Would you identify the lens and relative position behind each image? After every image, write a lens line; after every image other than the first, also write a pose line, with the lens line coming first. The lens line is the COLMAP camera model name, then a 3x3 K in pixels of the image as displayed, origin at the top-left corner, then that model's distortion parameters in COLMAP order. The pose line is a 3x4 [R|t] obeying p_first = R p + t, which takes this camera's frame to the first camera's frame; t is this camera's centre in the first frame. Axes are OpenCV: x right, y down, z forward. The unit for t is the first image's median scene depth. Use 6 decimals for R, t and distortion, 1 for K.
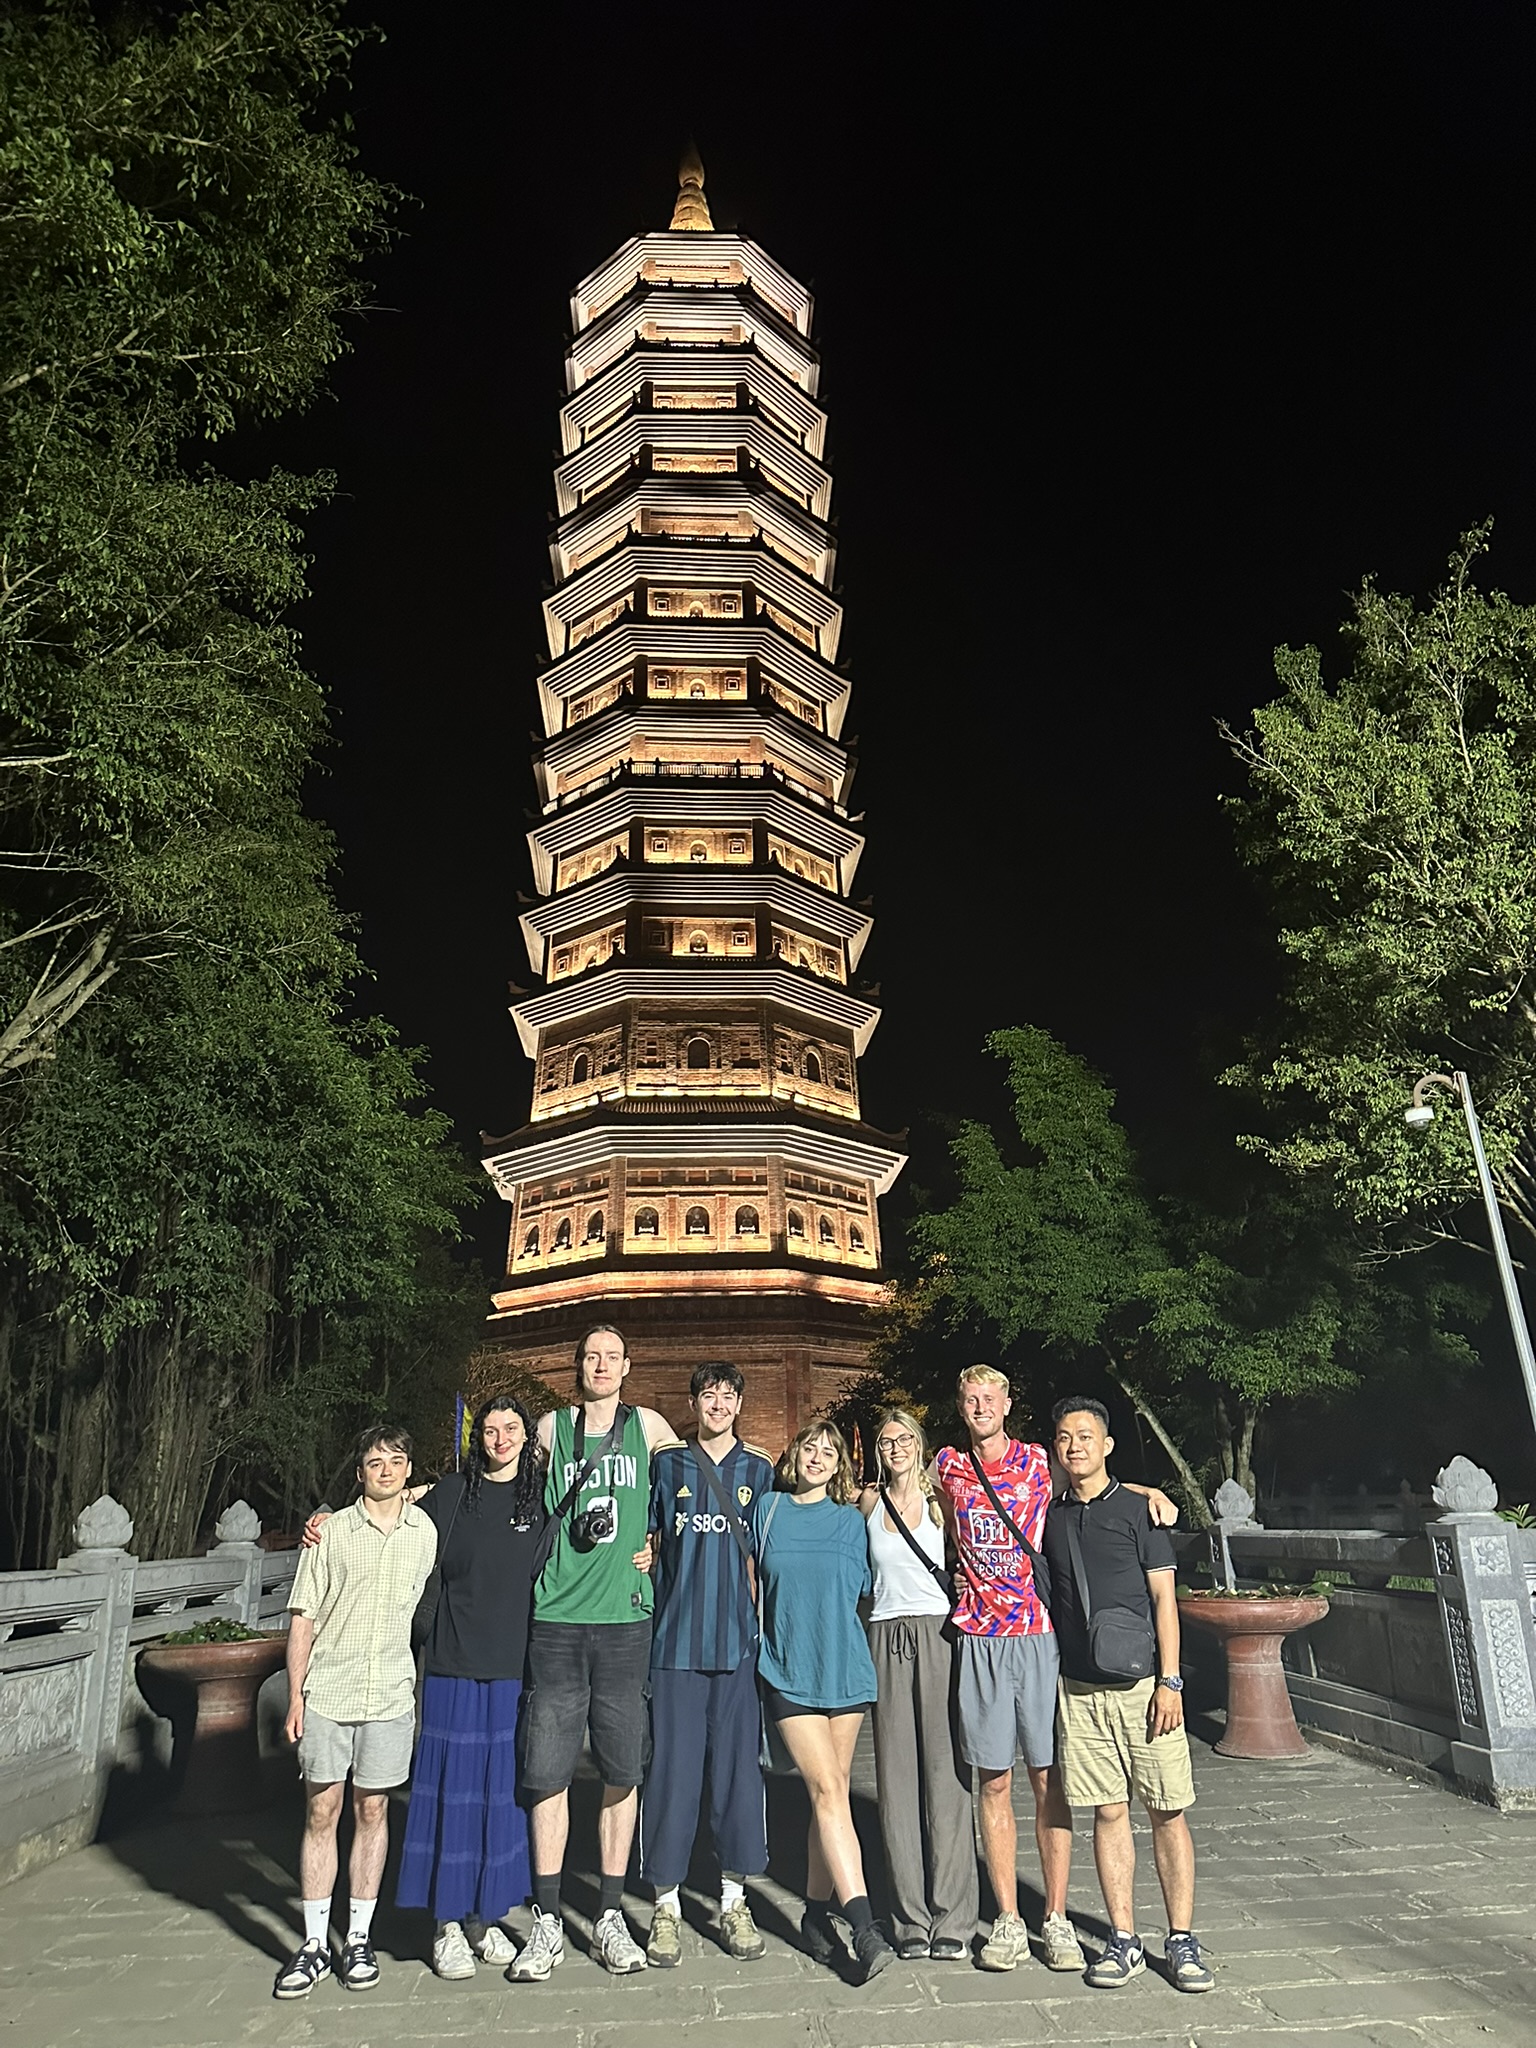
lens RADIAL K [[1427.1, 0, 772.7], [0, 1427.1, 1013.7], [0, 0, 1]] dist [0.095208, -0.093740]
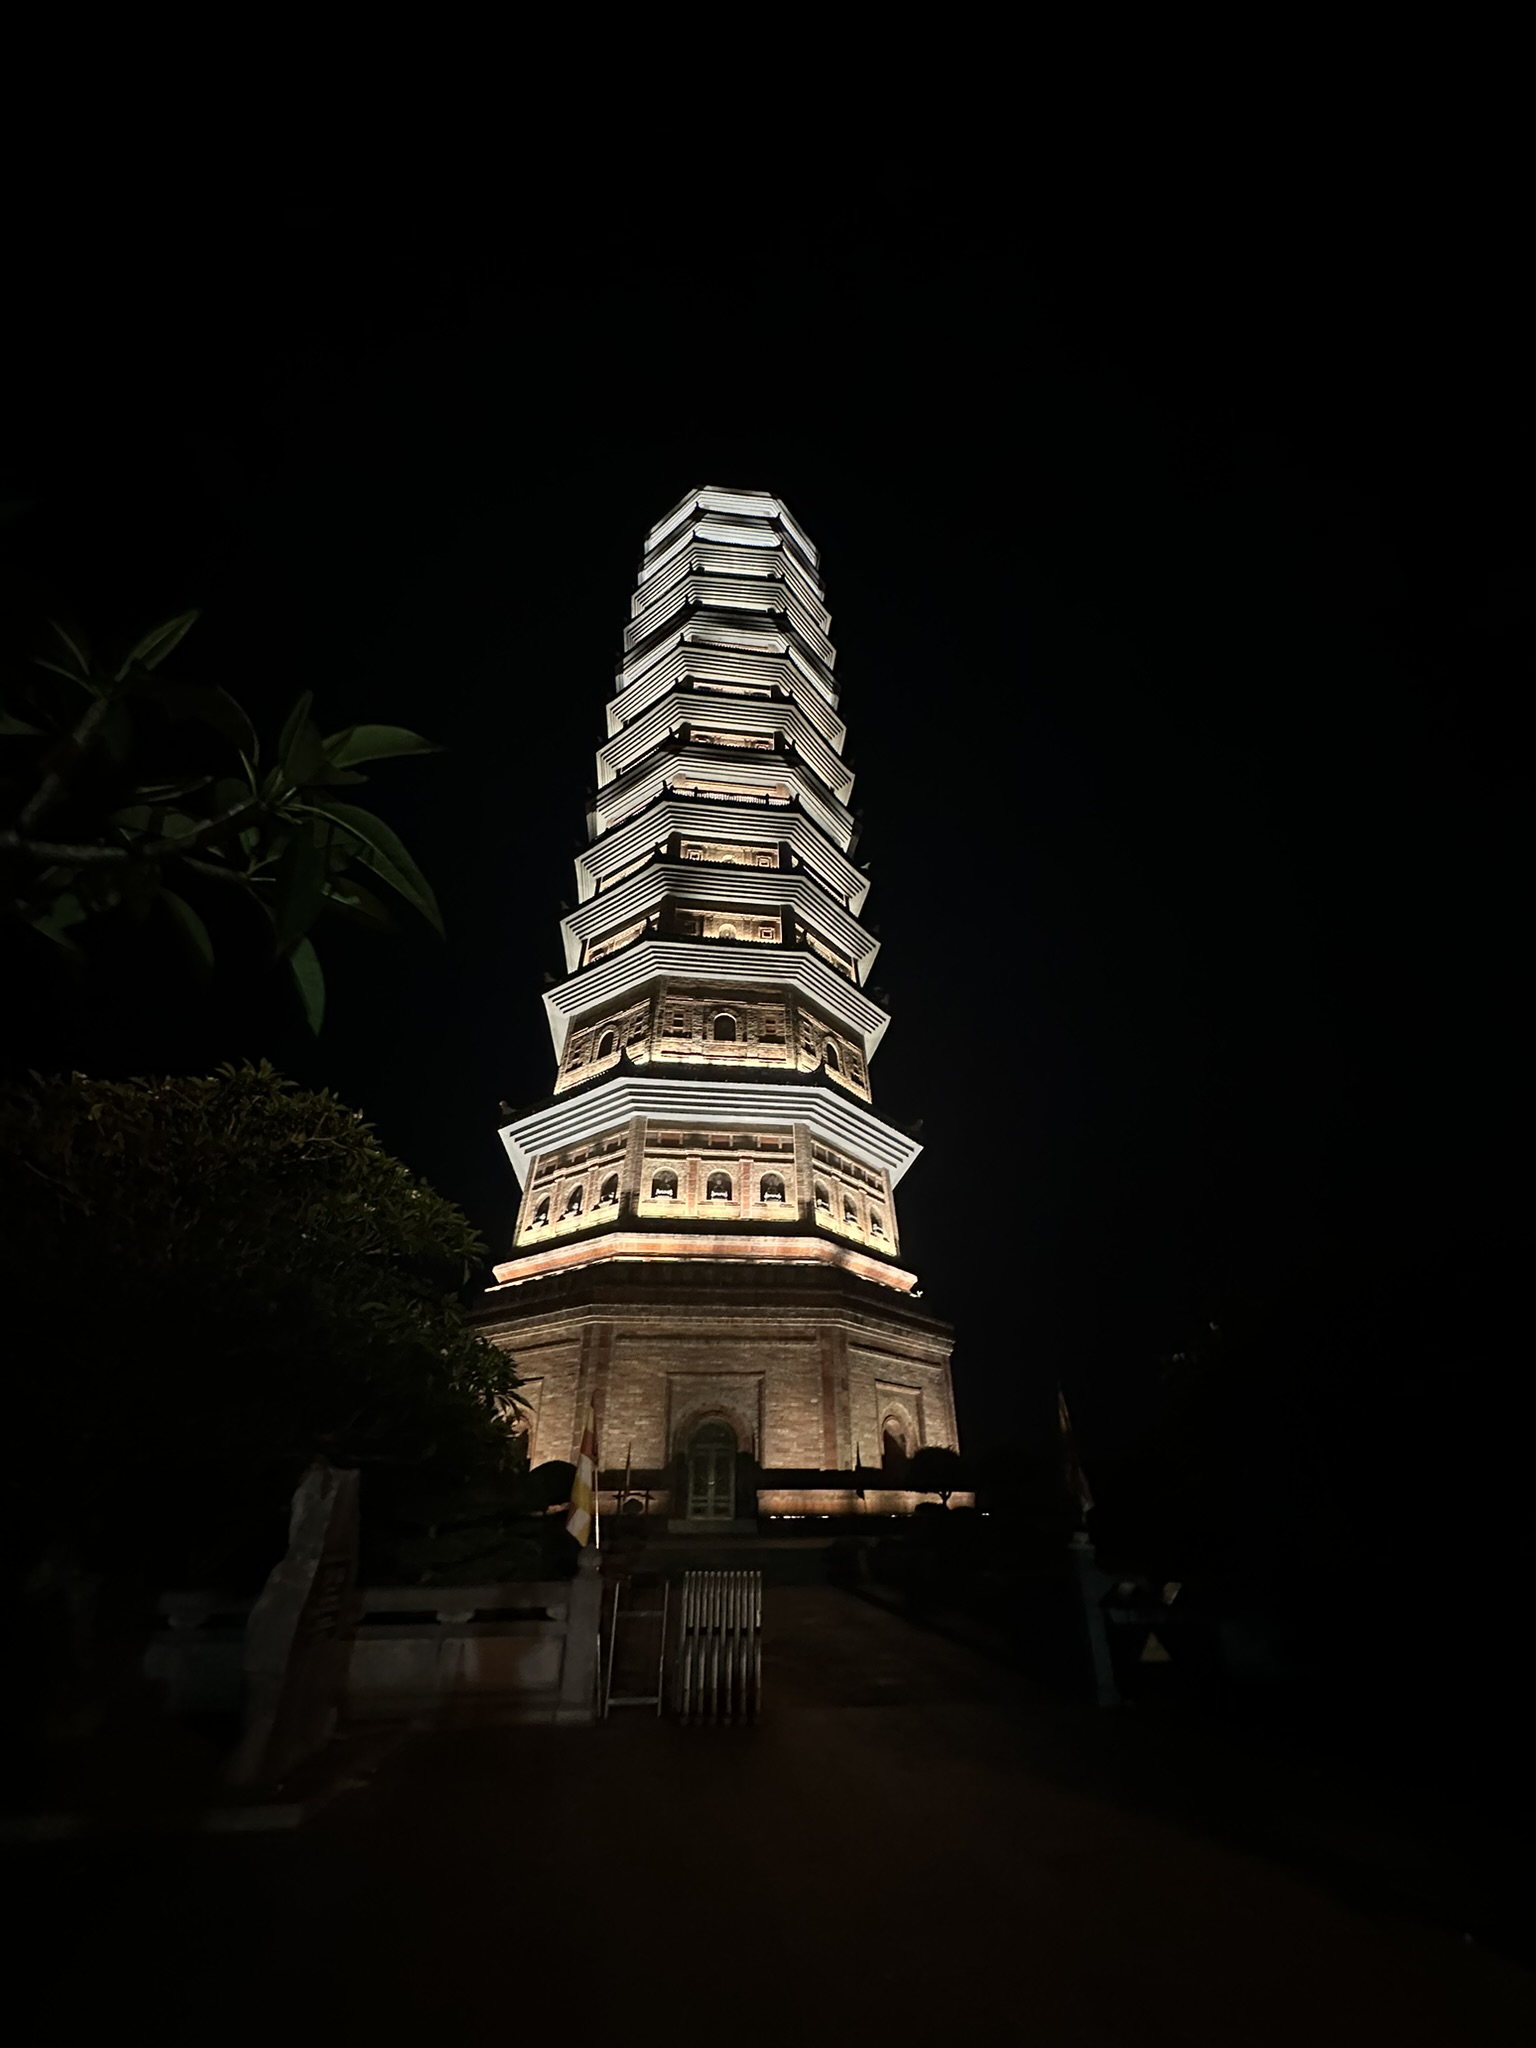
lens RADIAL K [[818.6, 0, 772.5], [0, 818.6, 1026.3], [0, 0, 1]] dist [-0.000130, -0.000001]
pose [[0.997869, 0.044864, 0.047386, -0.045762], [-0.034674, 0.979711, -0.197393, 0.139801], [-0.055280, 0.195330, 0.979178, 0.433335]]
